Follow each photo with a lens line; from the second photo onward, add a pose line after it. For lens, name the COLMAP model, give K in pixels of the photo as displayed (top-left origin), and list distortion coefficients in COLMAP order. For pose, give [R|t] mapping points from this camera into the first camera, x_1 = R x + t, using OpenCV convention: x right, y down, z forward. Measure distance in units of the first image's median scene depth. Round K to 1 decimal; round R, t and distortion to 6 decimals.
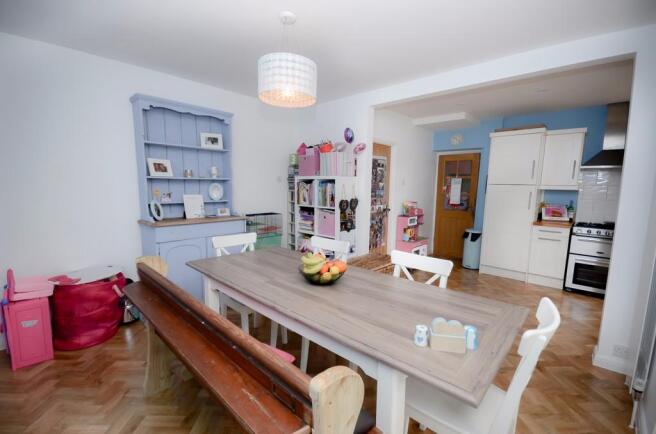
lens RADIAL K [[290.1, 0, 327.0], [0, 290.1, 220.2], [0, 0, 1]] dist [0.019349, -0.013219]
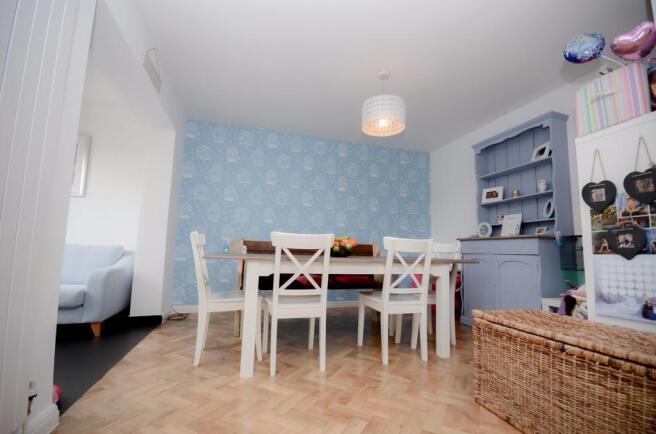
lens RADIAL K [[290.1, 0, 327.0], [0, 290.1, 220.2], [0, 0, 1]] dist [0.019349, -0.013219]
pose [[-0.500722, -0.121282, -0.857070, 0.691031], [-0.135908, 0.988871, -0.060531, 0.075536], [0.854872, 0.086174, -0.511632, 0.955172]]
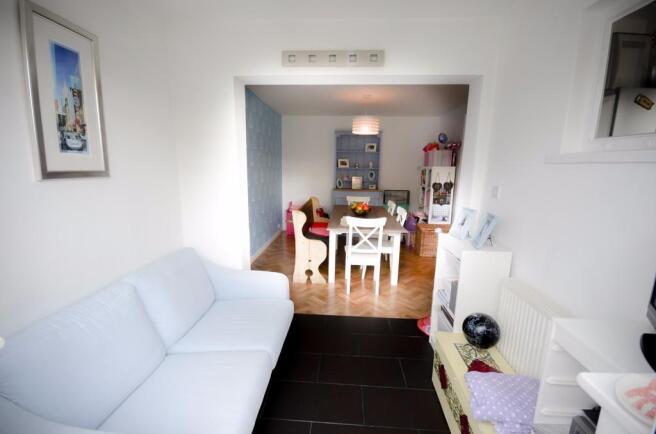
lens RADIAL K [[290.1, 0, 327.0], [0, 290.1, 220.2], [0, 0, 1]] dist [0.019349, -0.013219]
pose [[0.632409, 0.133386, -0.763065, 0.920467], [-0.102687, 0.990805, 0.088091, 0.049107], [0.767799, 0.022647, 0.640291, -0.387006]]
